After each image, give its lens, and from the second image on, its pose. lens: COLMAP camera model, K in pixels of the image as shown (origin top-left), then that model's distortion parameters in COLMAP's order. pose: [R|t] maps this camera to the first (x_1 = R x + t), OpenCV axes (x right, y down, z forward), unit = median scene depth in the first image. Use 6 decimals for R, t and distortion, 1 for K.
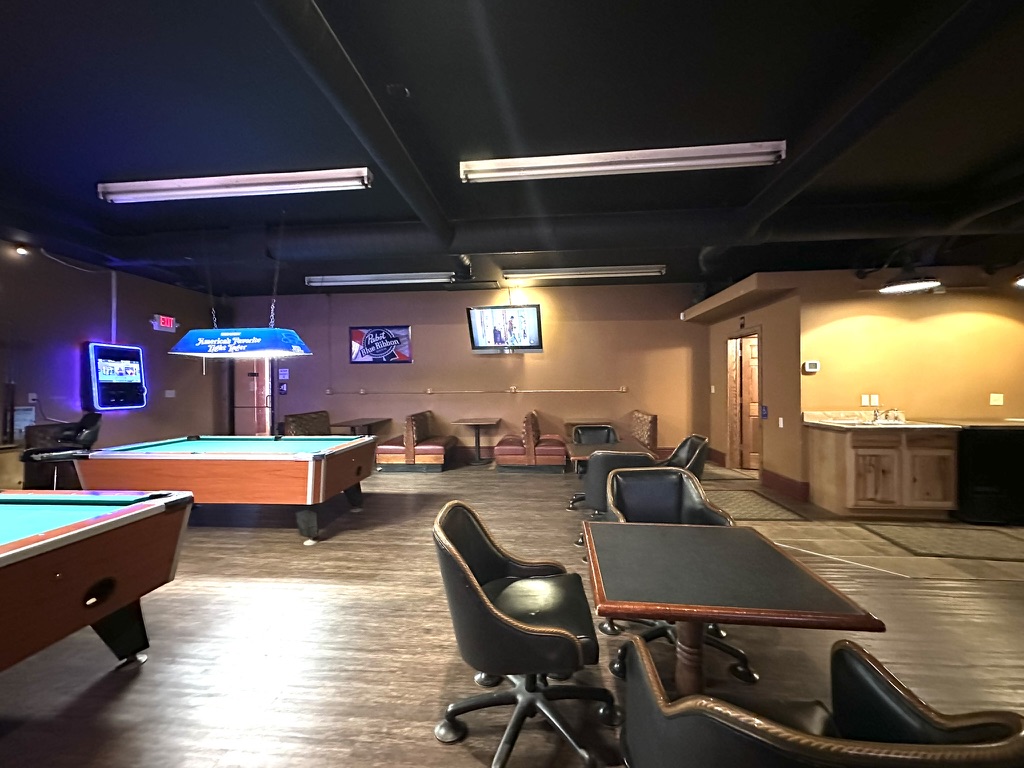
lens RADIAL K [[408.3, 0, 510.5], [0, 408.3, 384.4], [0, 0, 1]] dist [-0.002808, 0.000128]
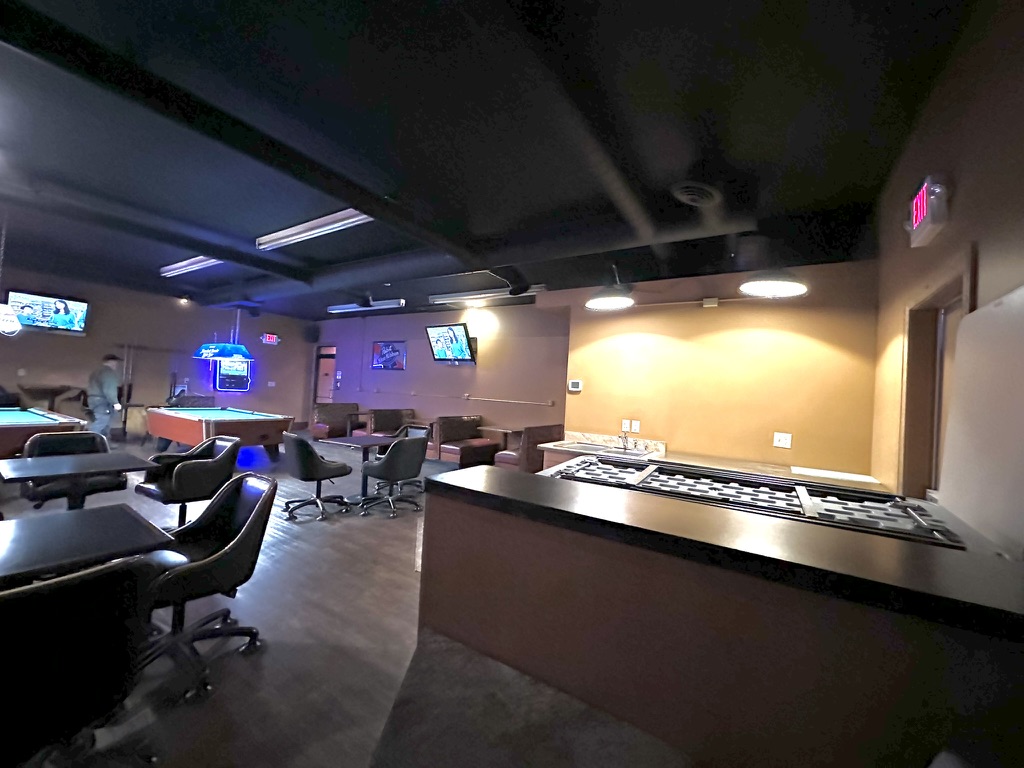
lens RADIAL K [[408.3, 0, 510.5], [0, 408.3, 384.4], [0, 0, 1]] dist [-0.002808, 0.000128]
pose [[0.884274, 0.052209, -0.464040, 0.851662], [-0.065553, 0.997769, -0.012659, -0.019553], [0.462344, 0.041613, 0.885724, 0.052045]]
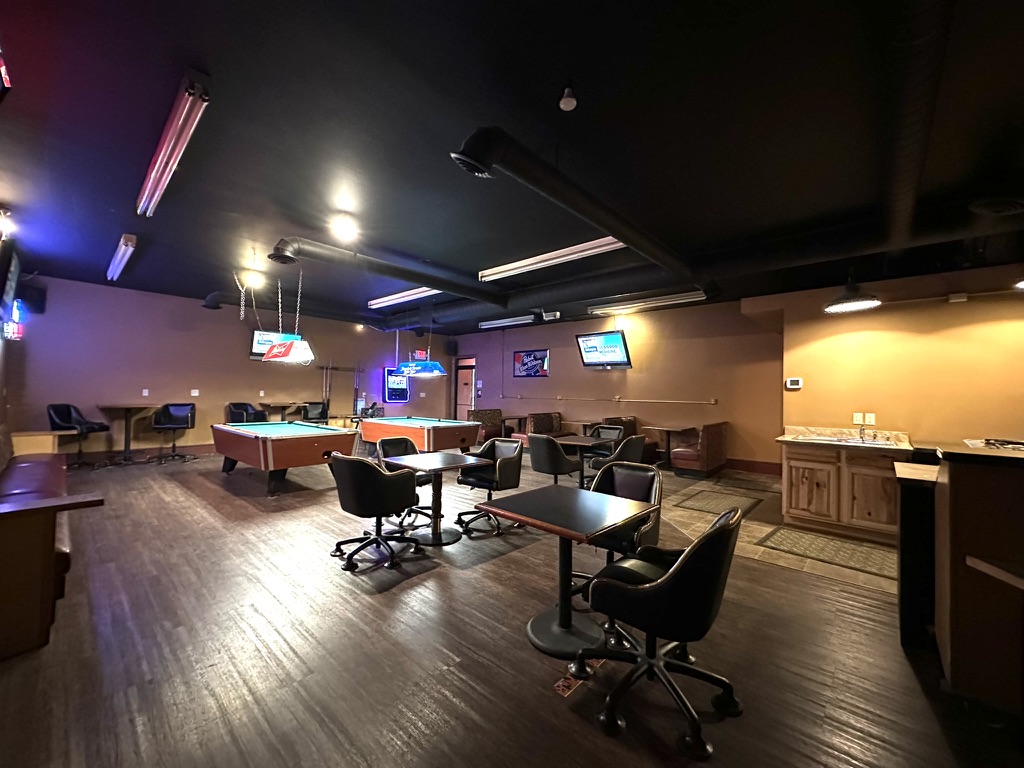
lens RADIAL K [[408.3, 0, 510.5], [0, 408.3, 384.4], [0, 0, 1]] dist [-0.002808, 0.000128]
pose [[0.801080, 0.010168, -0.598471, 0.631622], [-0.022103, 0.999676, -0.012600, -0.009350], [0.598149, 0.023322, 0.801045, -0.219799]]
